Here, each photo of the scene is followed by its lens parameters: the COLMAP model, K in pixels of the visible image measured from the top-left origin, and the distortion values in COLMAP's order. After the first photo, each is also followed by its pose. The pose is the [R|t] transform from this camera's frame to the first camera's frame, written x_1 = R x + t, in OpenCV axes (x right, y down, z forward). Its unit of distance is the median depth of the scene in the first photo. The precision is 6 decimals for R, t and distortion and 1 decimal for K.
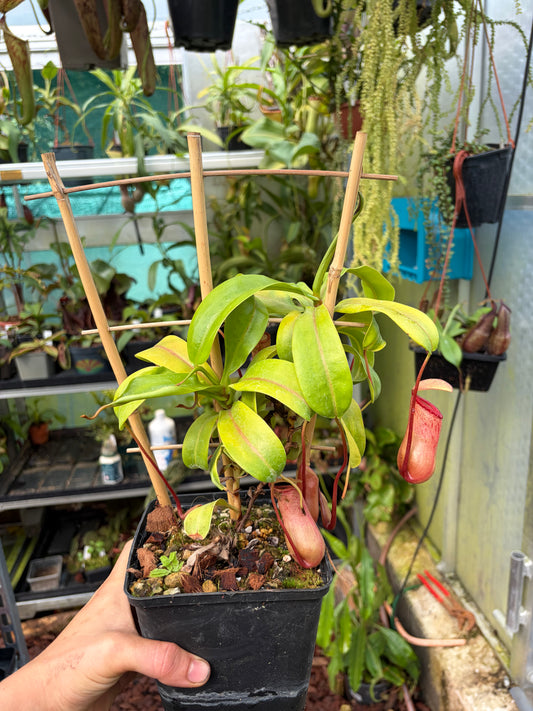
lens RADIAL K [[541.9, 0, 264.6], [0, 541.9, 354.1], [0, 0, 1]] dist [0.012823, -0.013067]
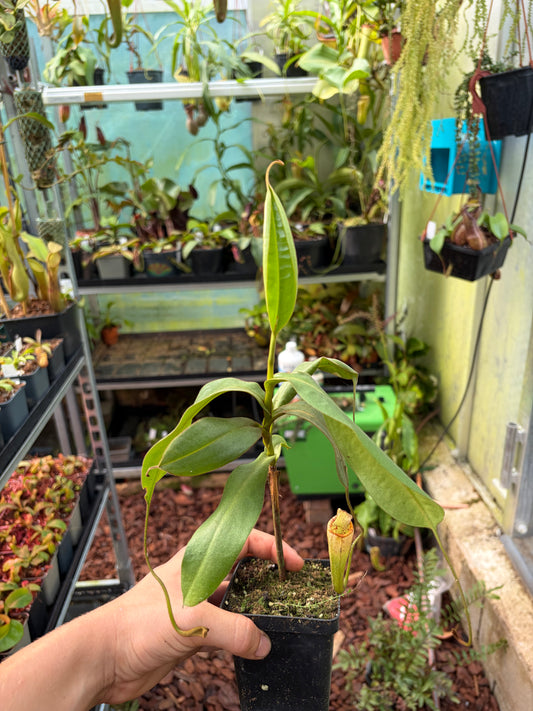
lens RADIAL K [[541.9, 0, 273.0], [0, 541.9, 355.7], [0, 0, 1]] dist [0.012823, -0.013067]
pose [[0.997050, 0.043966, -0.062911, 0.000783], [-0.037405, 0.994090, 0.101916, 0.073862], [0.067020, -0.099262, 0.992802, -0.143651]]
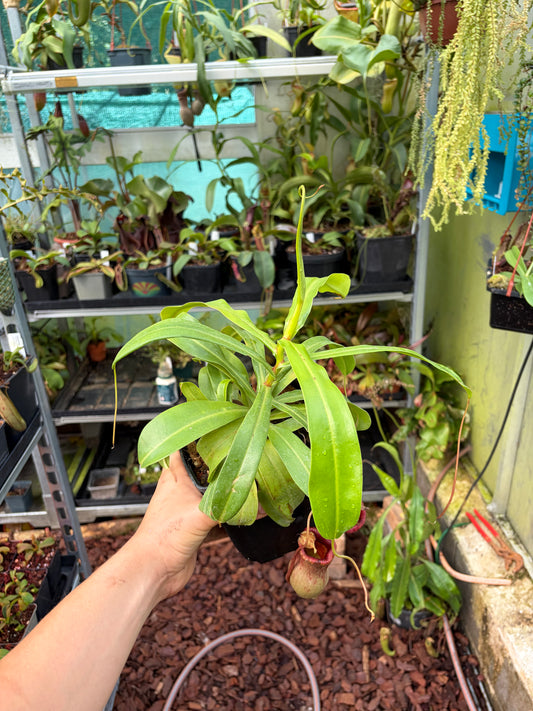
lens RADIAL K [[541.9, 0, 269.2], [0, 541.9, 356.2], [0, 0, 1]] dist [0.012823, -0.013067]
pose [[0.995394, 0.052027, -0.080520, -0.012652], [-0.039425, 0.987768, 0.150863, -0.013361], [0.087384, -0.146994, 0.985270, 0.026013]]
